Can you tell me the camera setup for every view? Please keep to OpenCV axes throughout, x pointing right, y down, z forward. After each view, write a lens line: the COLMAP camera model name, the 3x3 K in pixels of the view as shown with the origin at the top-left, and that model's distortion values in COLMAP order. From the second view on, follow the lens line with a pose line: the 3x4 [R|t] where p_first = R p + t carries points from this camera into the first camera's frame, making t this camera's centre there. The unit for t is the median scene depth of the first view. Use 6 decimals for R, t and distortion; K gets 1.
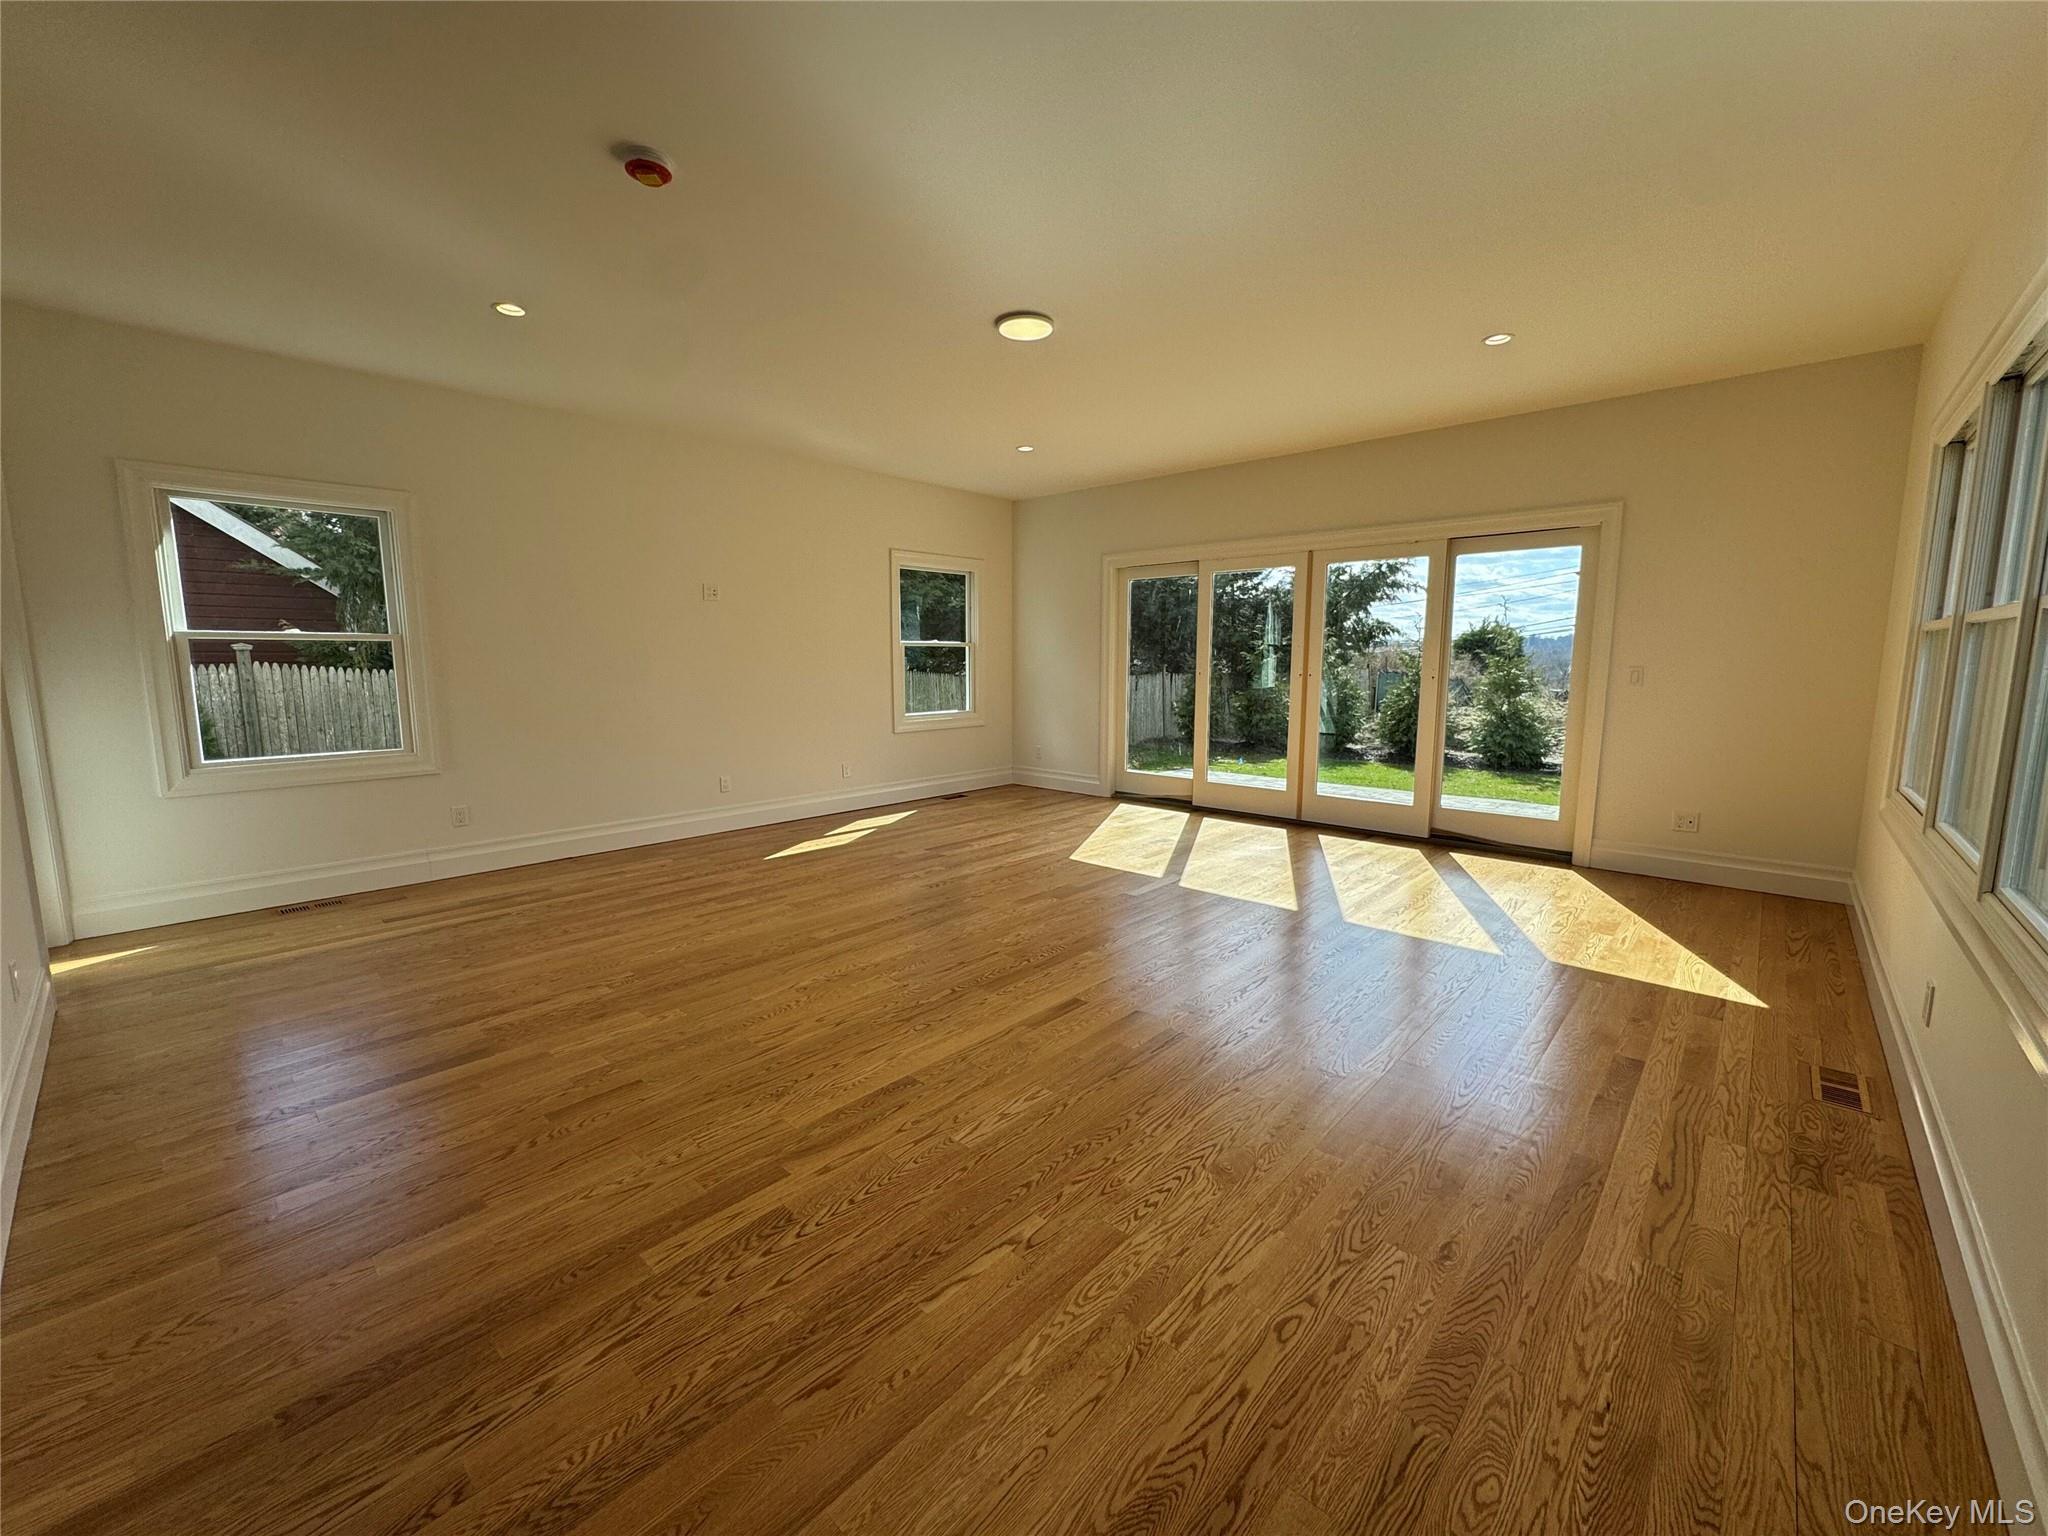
lens RADIAL K [[822.9, 0, 1017.9], [0, 822.9, 763.5], [0, 0, 1]] dist [-0.008499, 0.001963]
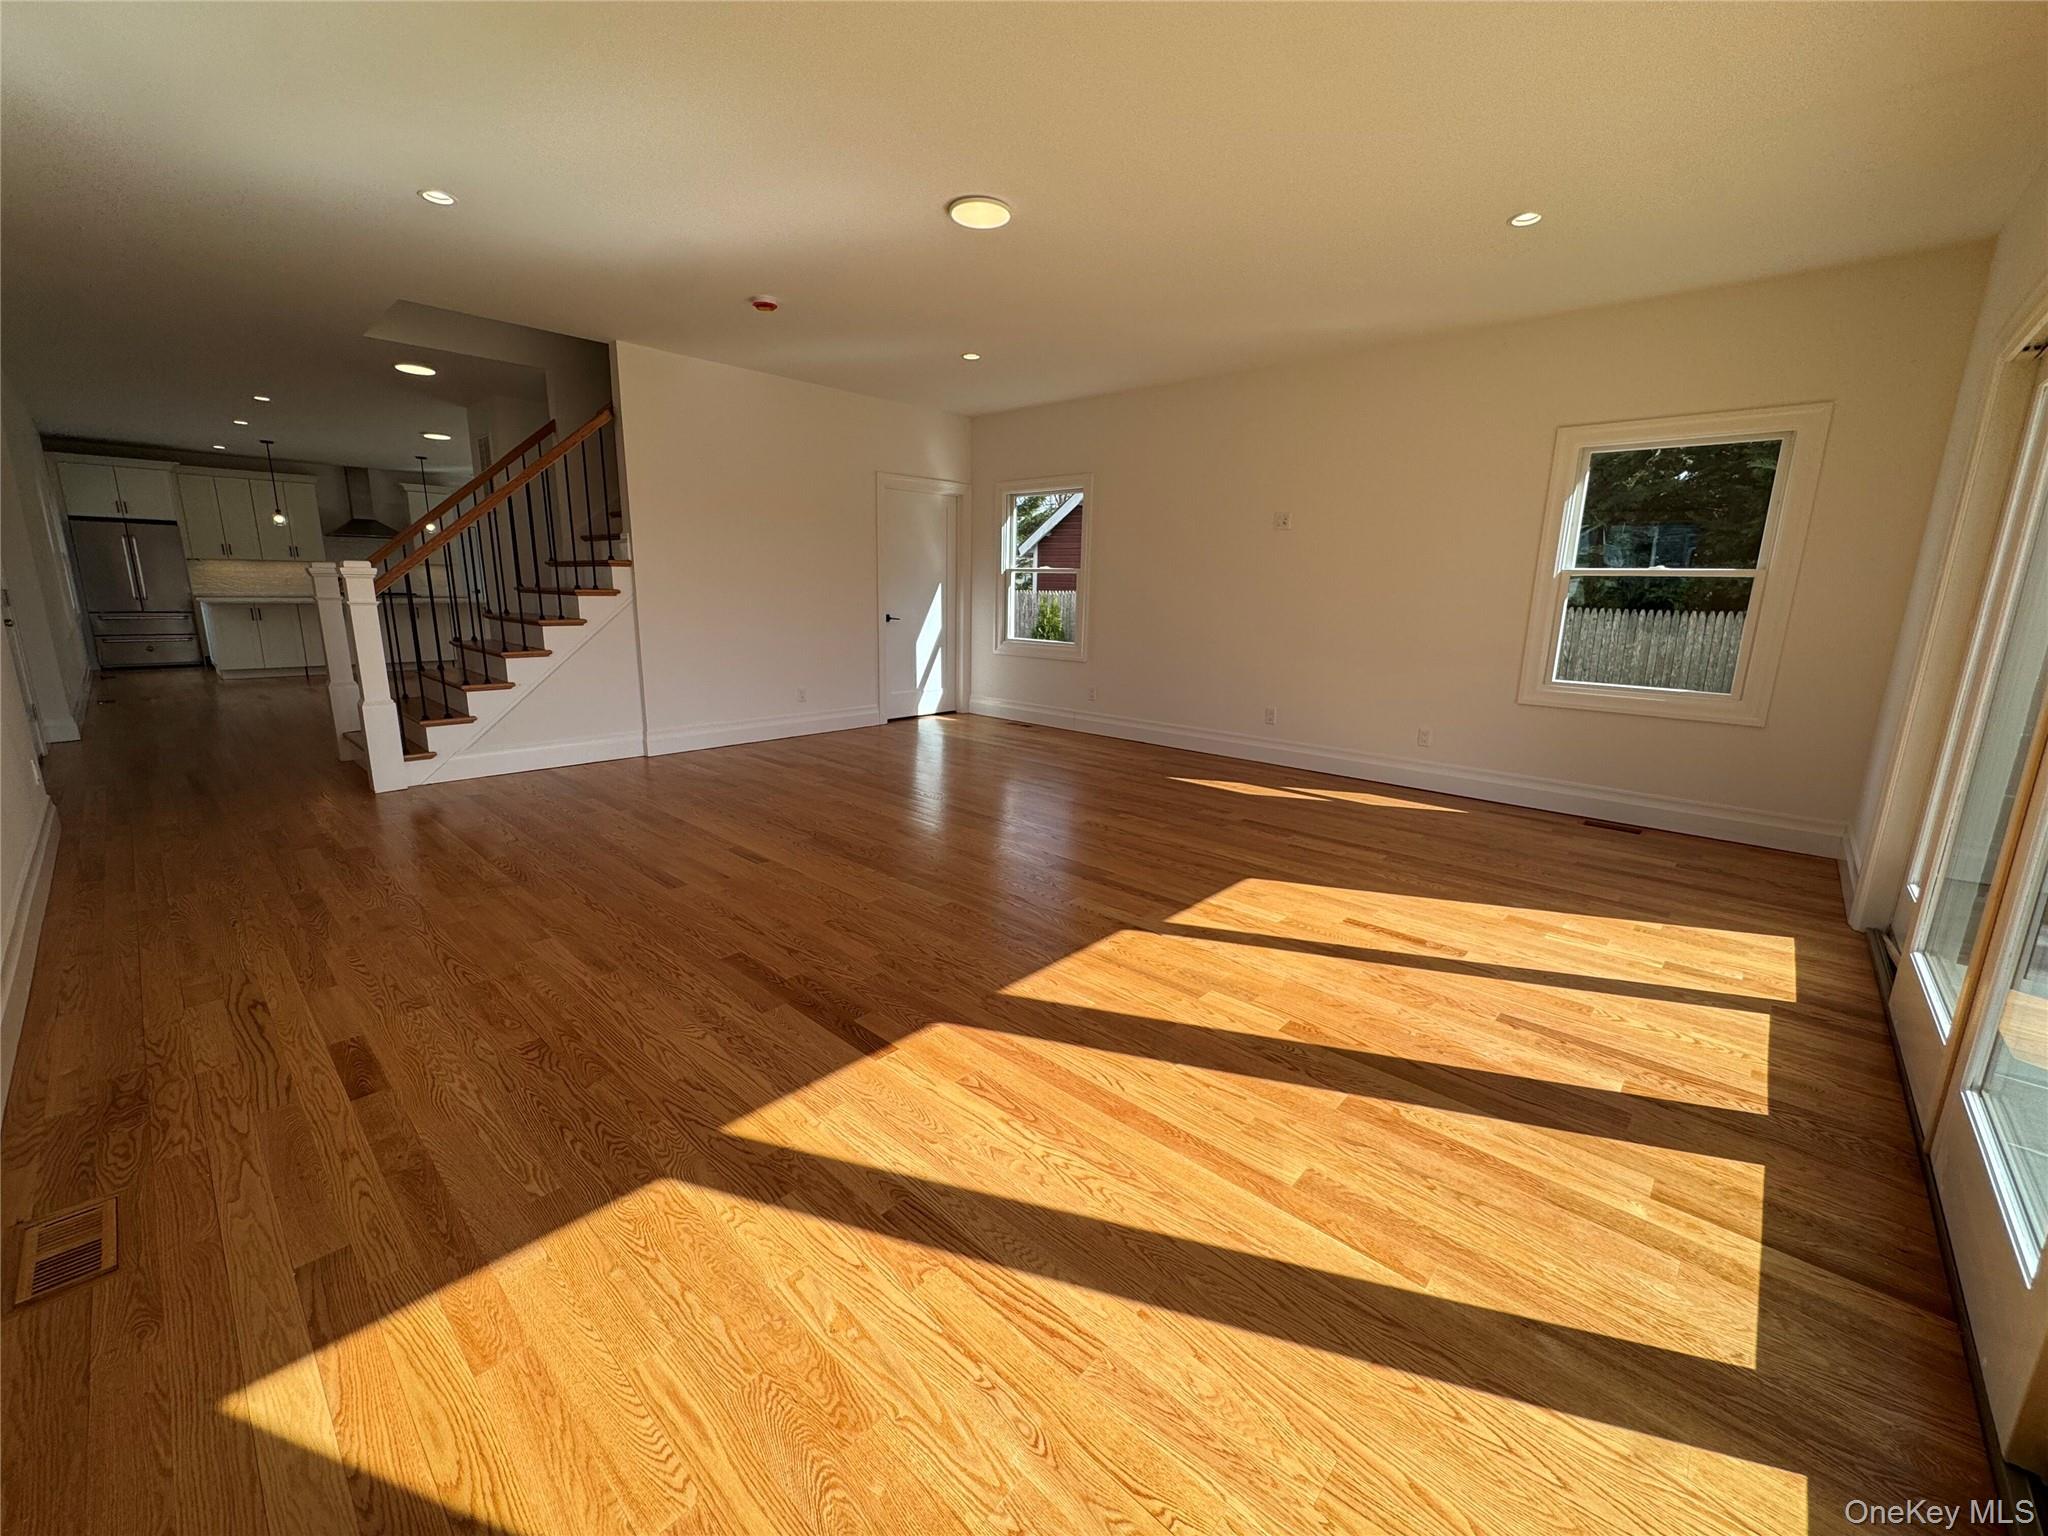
lens RADIAL K [[822.9, 0, 1016.7], [0, 822.9, 754.1], [0, 0, 1]] dist [-0.008499, 0.001963]
pose [[-0.002545, 0.207313, -0.978271, 1.097523], [-0.148466, 0.967354, 0.205385, -0.152235], [0.988914, 0.145763, 0.028317, 1.173880]]
